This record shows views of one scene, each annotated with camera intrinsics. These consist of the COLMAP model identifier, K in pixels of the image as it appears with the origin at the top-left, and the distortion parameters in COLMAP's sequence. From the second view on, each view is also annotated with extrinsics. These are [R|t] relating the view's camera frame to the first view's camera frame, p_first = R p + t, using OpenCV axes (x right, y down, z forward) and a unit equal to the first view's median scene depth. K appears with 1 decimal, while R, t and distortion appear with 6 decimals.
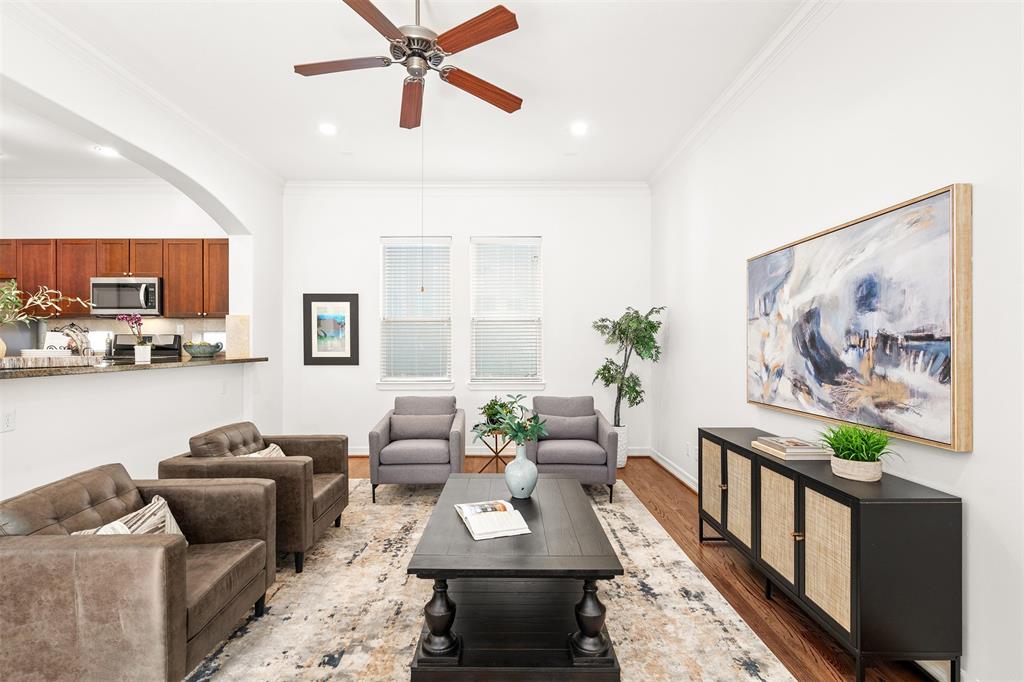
lens RADIAL K [[472.6, 0, 502.9], [0, 472.6, 343.4], [0, 0, 1]] dist [0.000580, 0.000383]
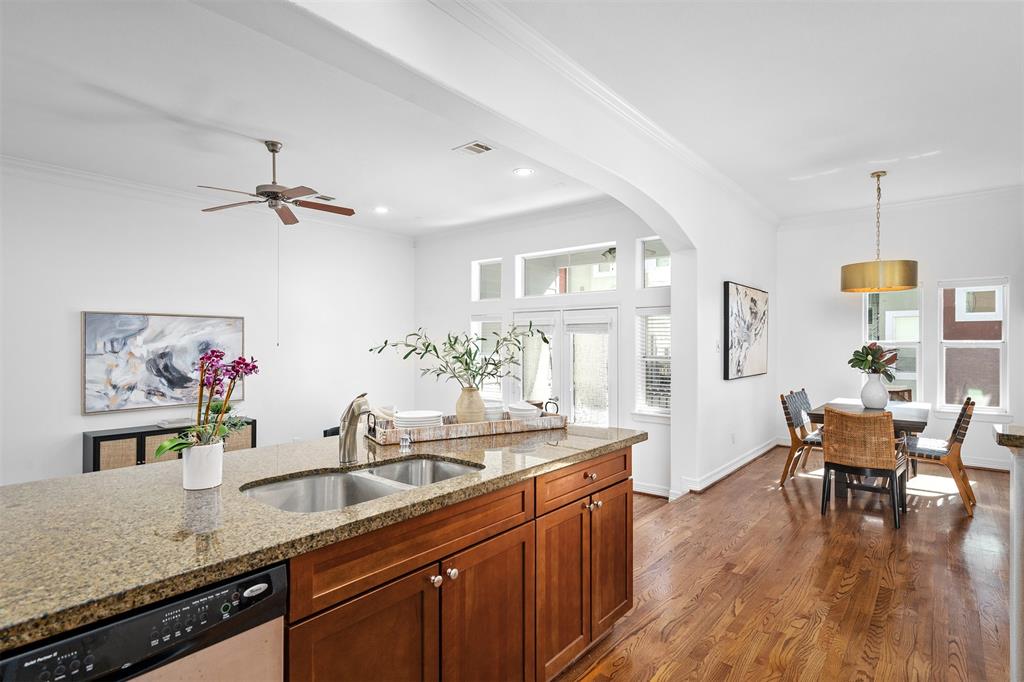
lens RADIAL K [[516.5, 0, 506.6], [0, 516.5, 342.5], [0, 0, 1]] dist [0.002965, 0.000625]
pose [[-0.766767, 0.000129, 0.641926, -1.482151], [-0.004419, 0.999975, -0.005479, -0.087618], [-0.641911, -0.007038, -0.766747, 1.438128]]
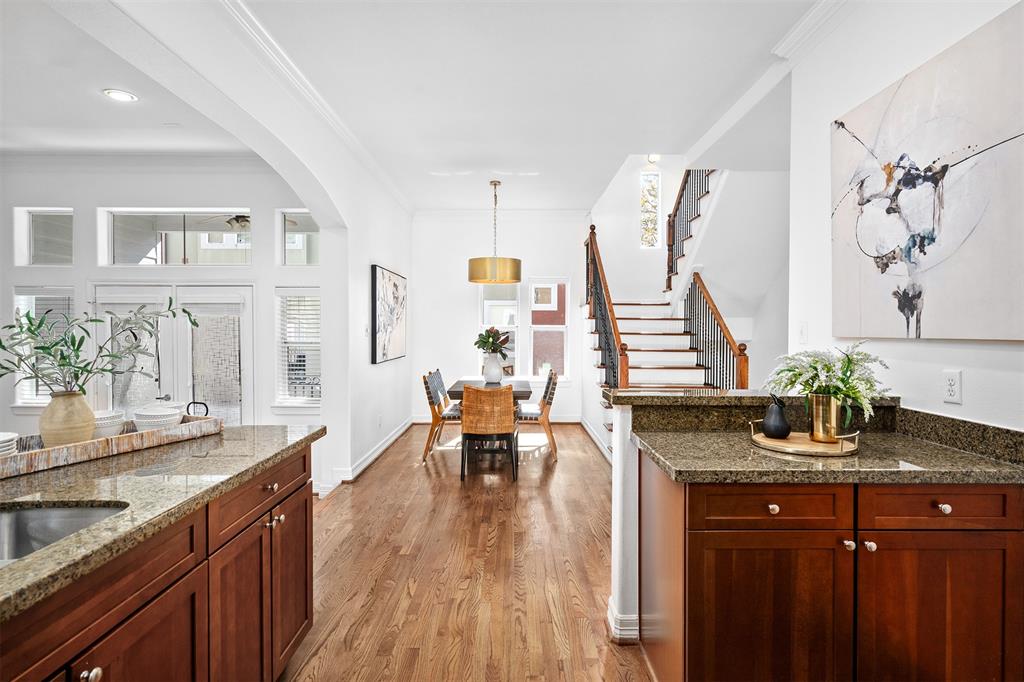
lens RADIAL K [[536.0, 0, 515.4], [0, 536.0, 336.7], [0, 0, 1]] dist [0.000791, 0.000394]
pose [[-0.999946, -0.001524, -0.010237, -1.392113], [-0.001637, 0.999937, 0.011100, -0.086833], [0.010220, 0.011116, -0.999886, 1.428722]]
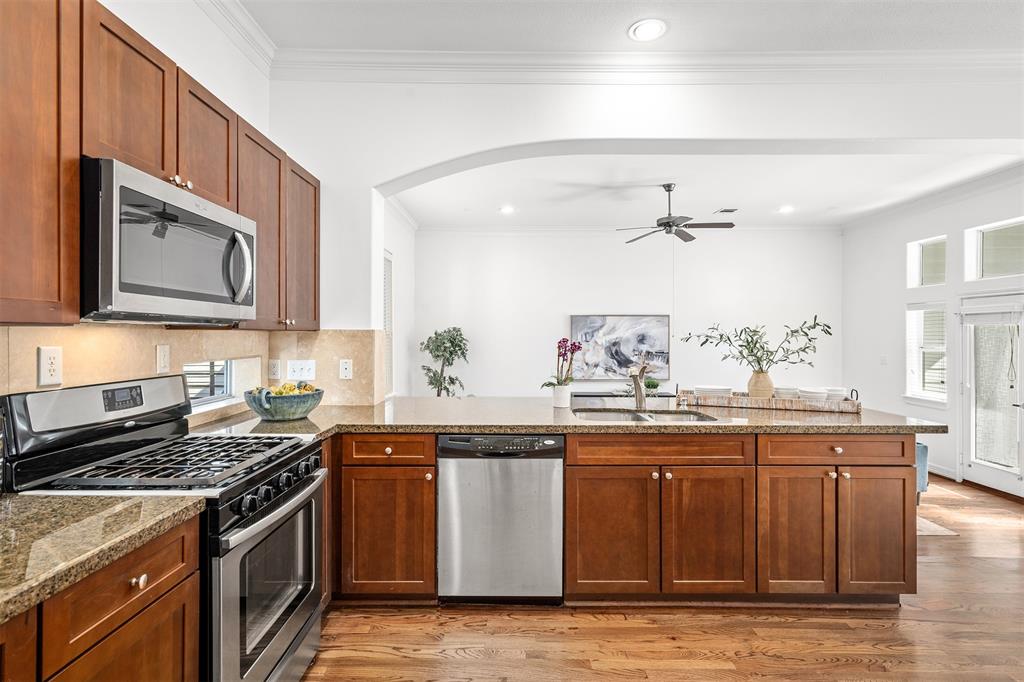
lens RADIAL K [[499.0, 0, 509.7], [0, 499.0, 334.6], [0, 0, 1]] dist [-0.000193, 0.000097]
pose [[0.003210, 0.001705, 0.999993, -1.882701], [-0.005483, 0.999984, -0.001687, -0.086481], [-0.999980, -0.005477, 0.003219, 1.341739]]
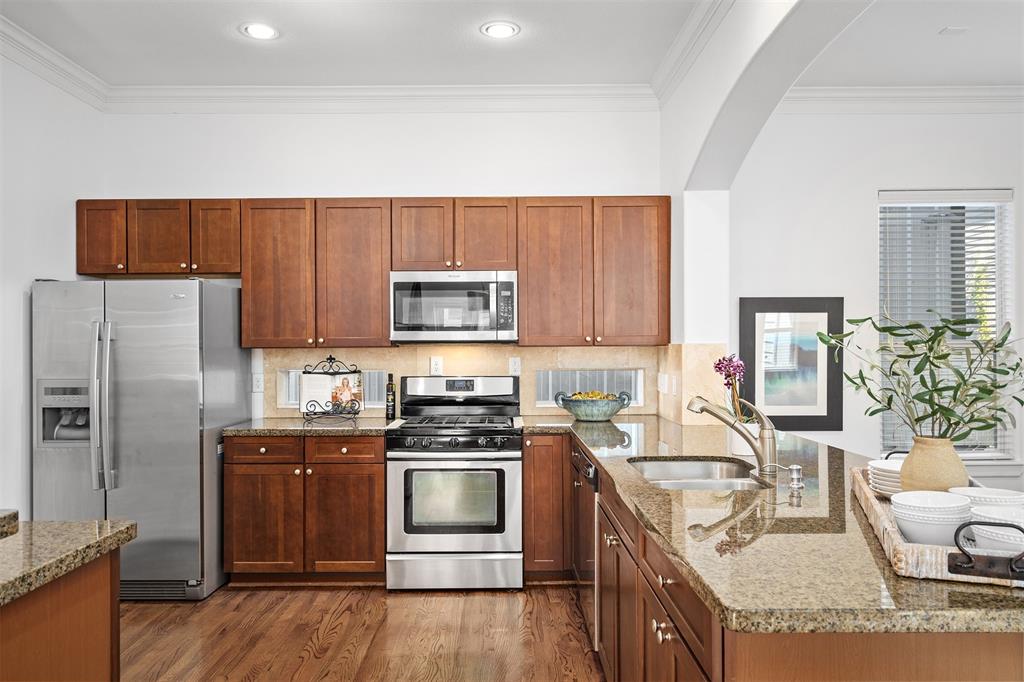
lens RADIAL K [[726.6, 0, 507.6], [0, 726.6, 346.4], [0, 0, 1]] dist [0.004883, 0.001268]
pose [[0.999965, -0.005054, 0.006742, -1.252876], [0.005065, 0.999986, -0.001674, -0.090391], [-0.006734, 0.001709, 0.999976, 0.319469]]
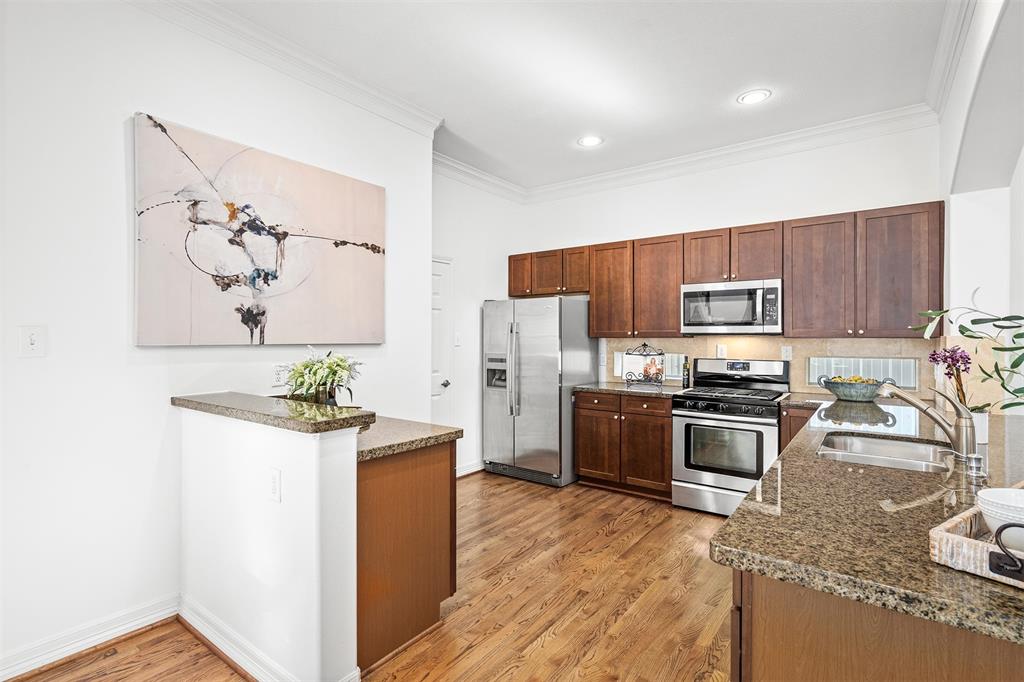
lens RADIAL K [[486.4, 0, 512.8], [0, 486.4, 337.7], [0, 0, 1]] dist [-0.000011, 0.000301]
pose [[0.806813, 0.000984, -0.590806, -1.055432], [-0.002102, 0.999997, -0.001205, -0.089653], [0.590804, 0.002214, 0.806812, 0.357925]]
